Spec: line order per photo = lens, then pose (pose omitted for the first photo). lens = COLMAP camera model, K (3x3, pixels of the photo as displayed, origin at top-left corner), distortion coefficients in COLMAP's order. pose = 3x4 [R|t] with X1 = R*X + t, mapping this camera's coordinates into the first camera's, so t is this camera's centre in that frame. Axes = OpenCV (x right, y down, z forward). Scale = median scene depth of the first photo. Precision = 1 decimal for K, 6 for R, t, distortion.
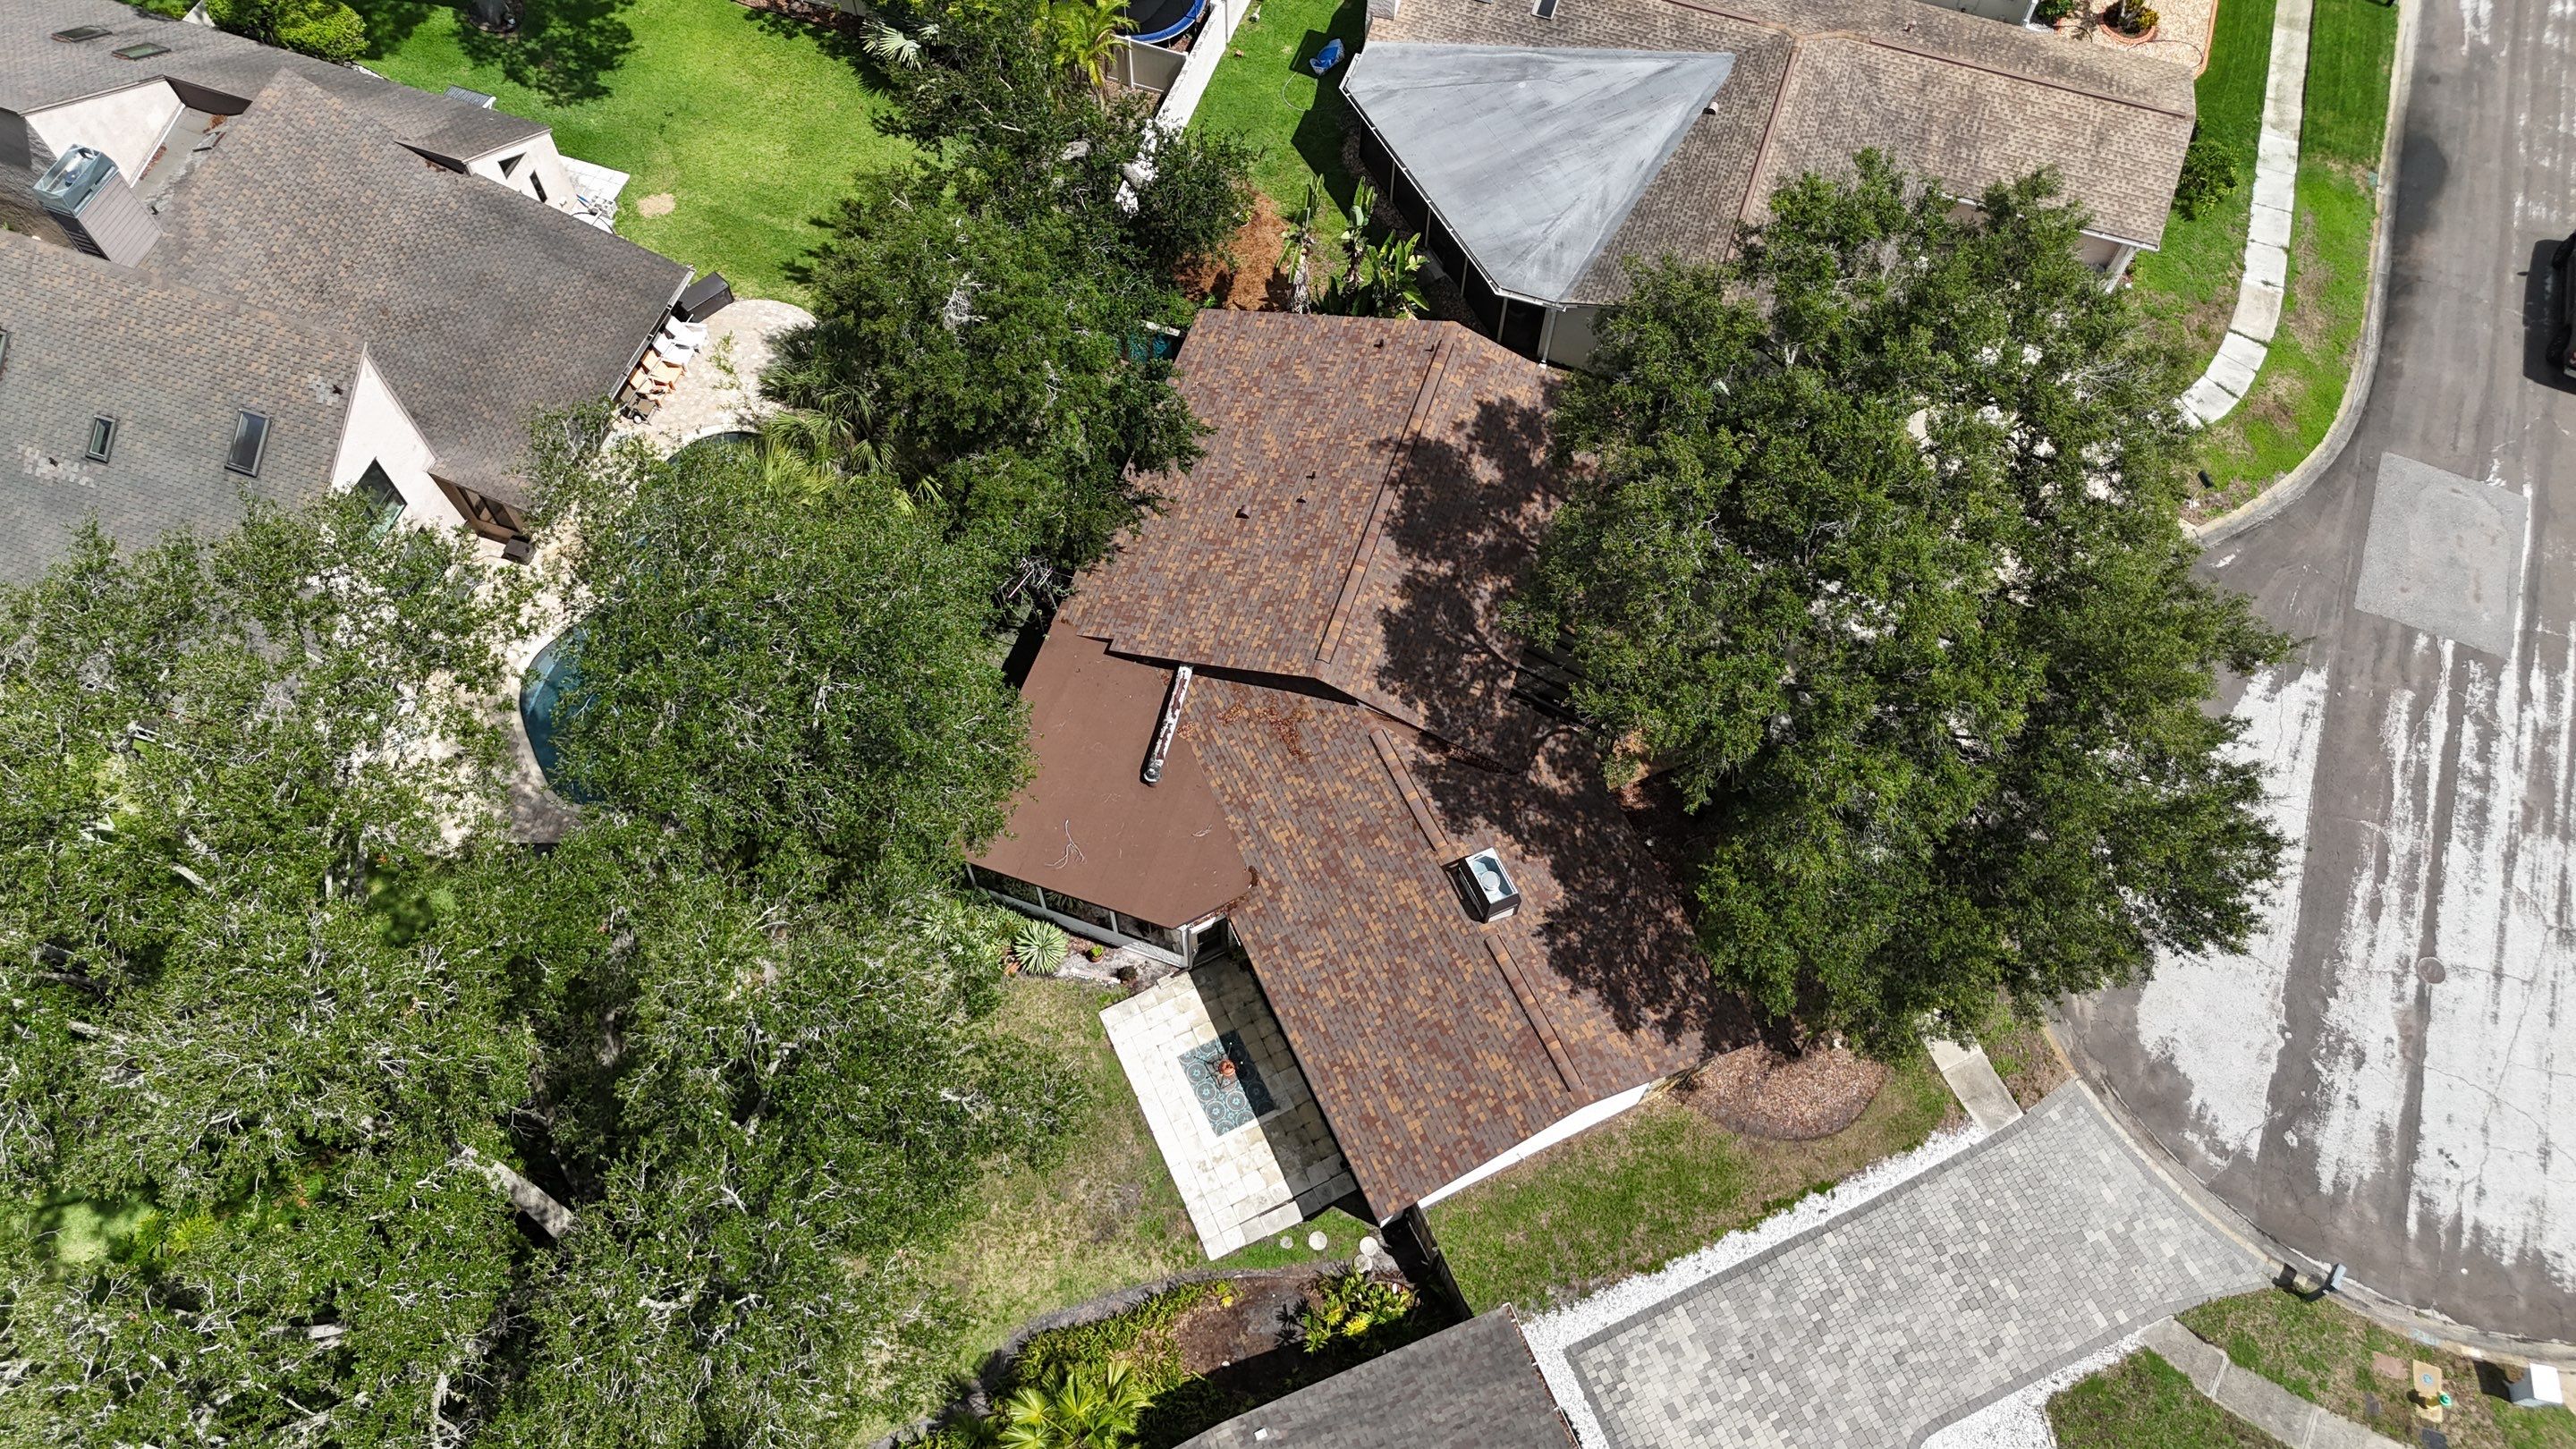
lens RADIAL K [[1906.2, 0, 1302.7], [0, 1906.2, 725.7], [0, 0, 1]] dist [0.055510, -0.047544]
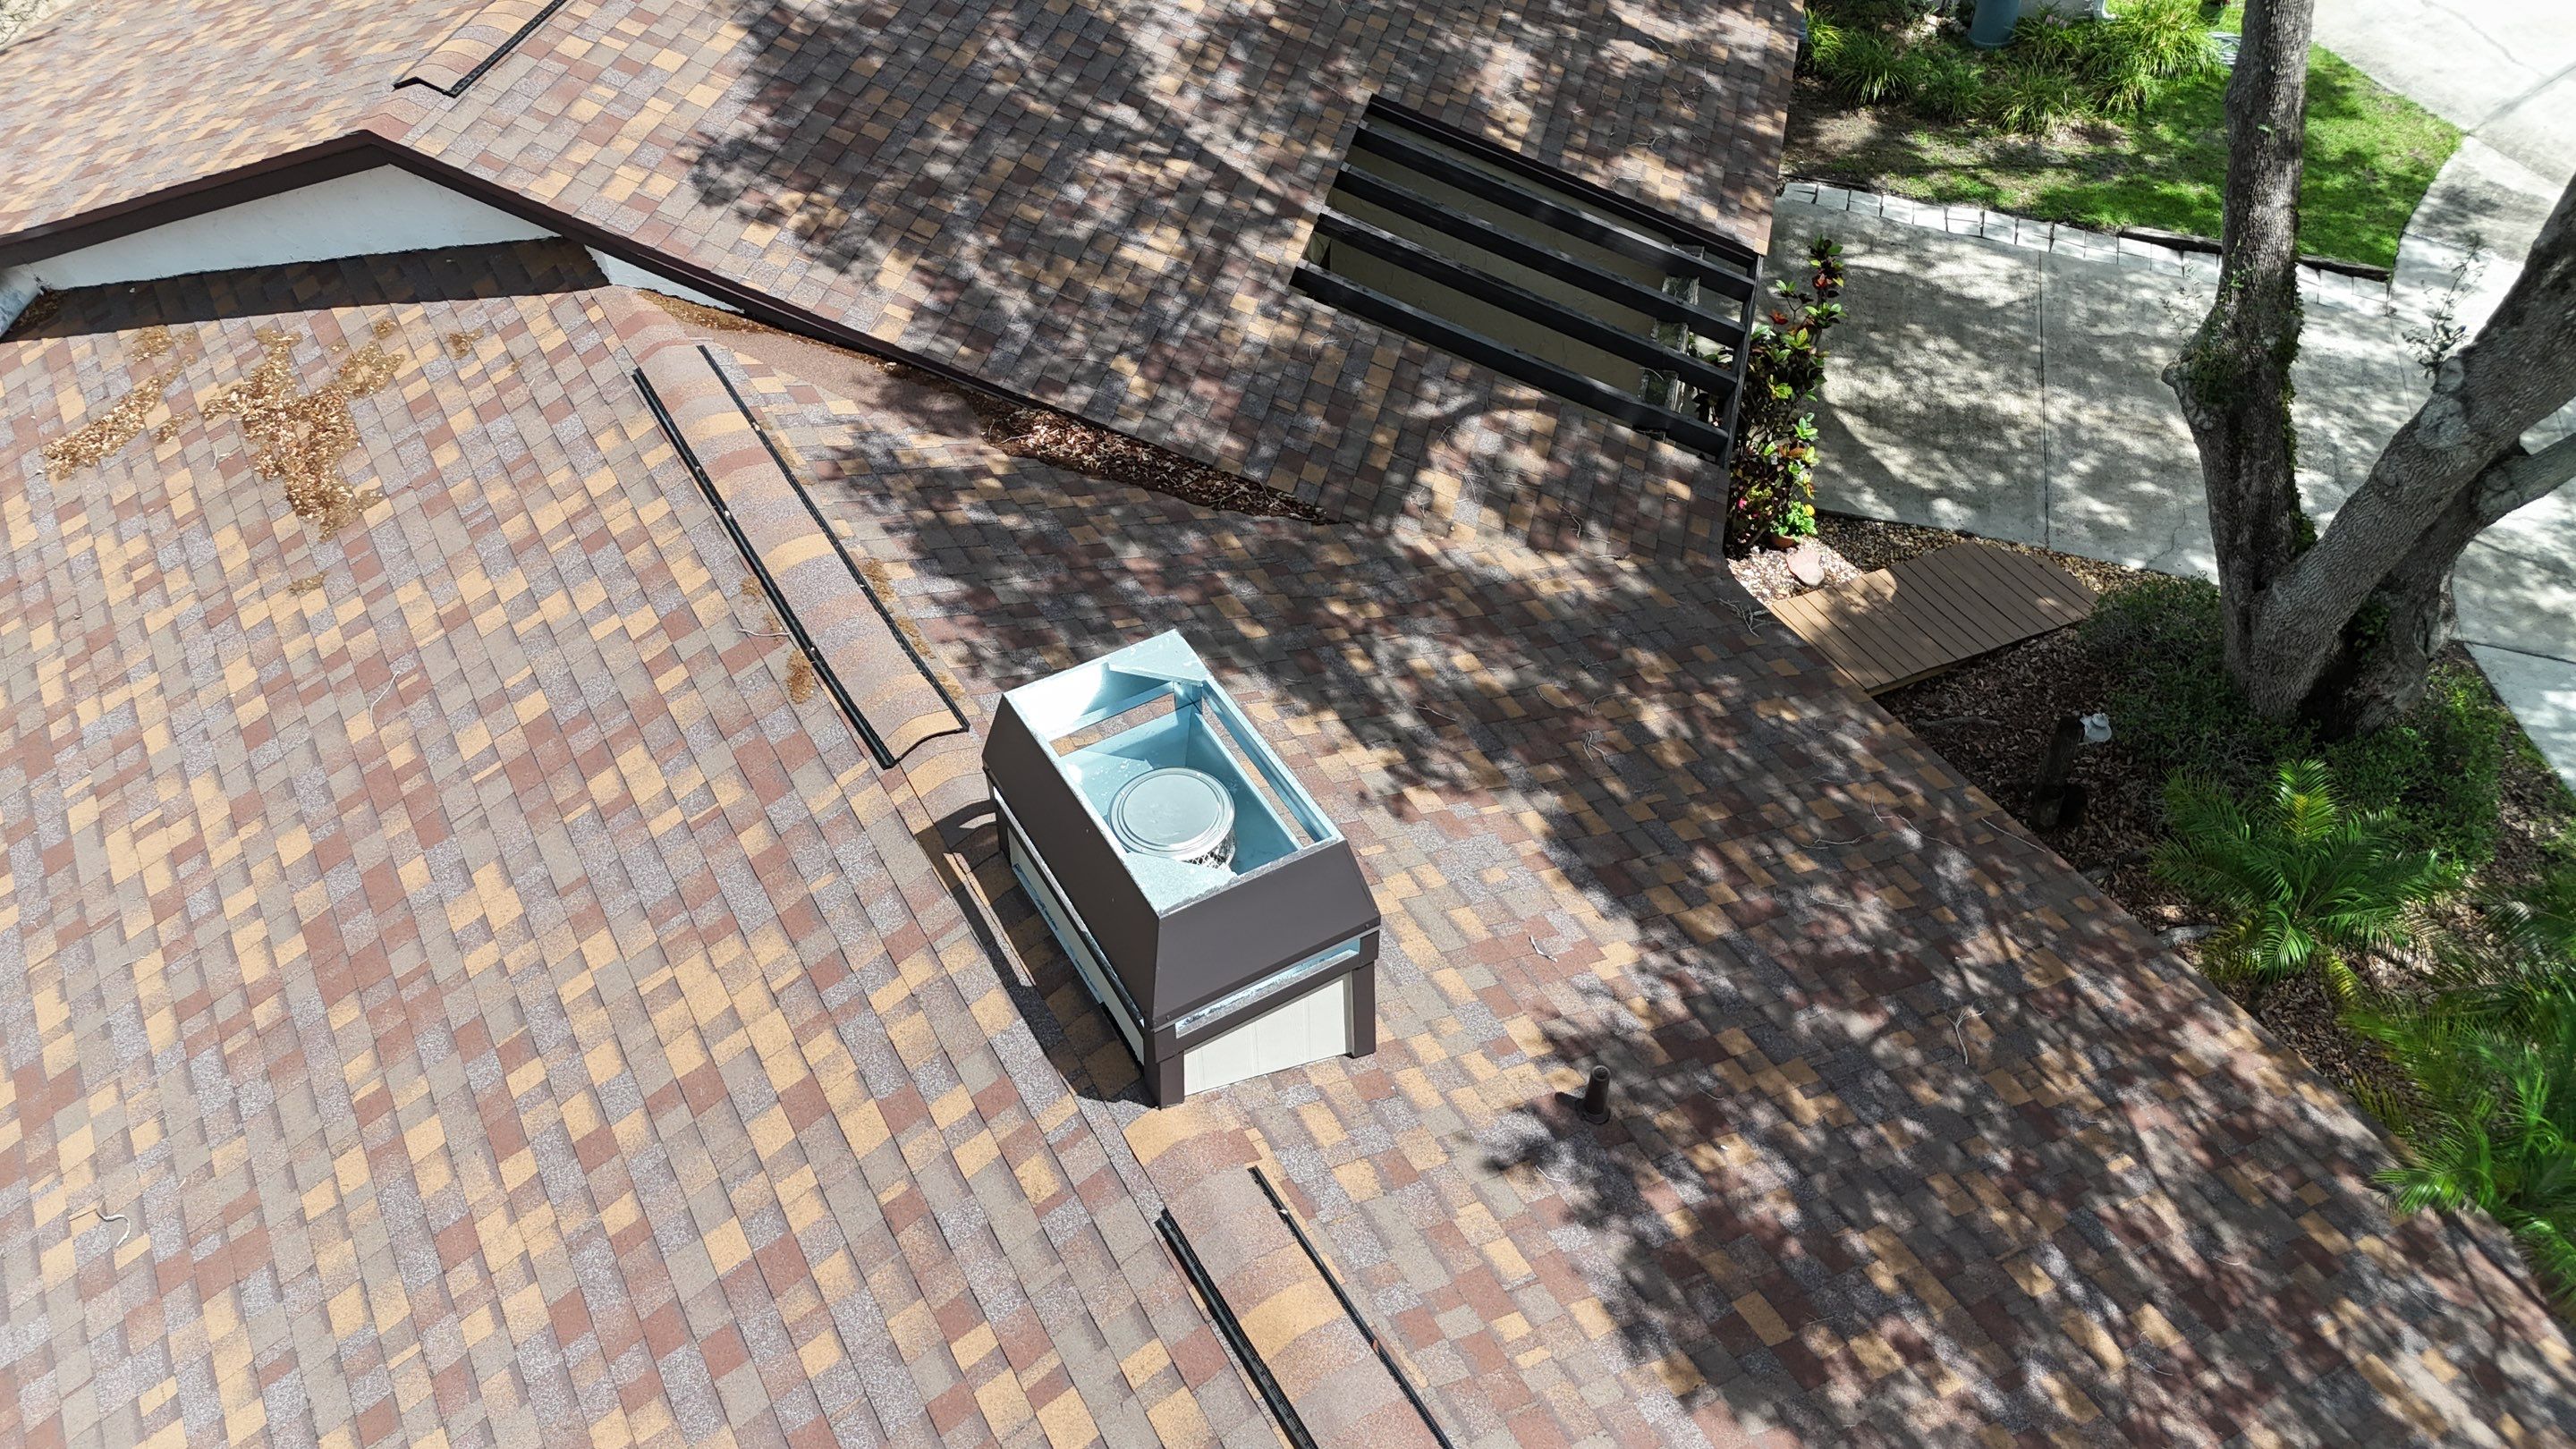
lens RADIAL K [[1906.2, 0, 1324.9], [0, 1906.2, 717.2], [0, 0, 1]] dist [0.055510, -0.047544]
pose [[0.994670, -0.090158, 0.050025, 0.096203], [0.100848, 0.951703, -0.289985, 0.111443], [-0.021465, 0.293484, 0.955723, 0.788441]]
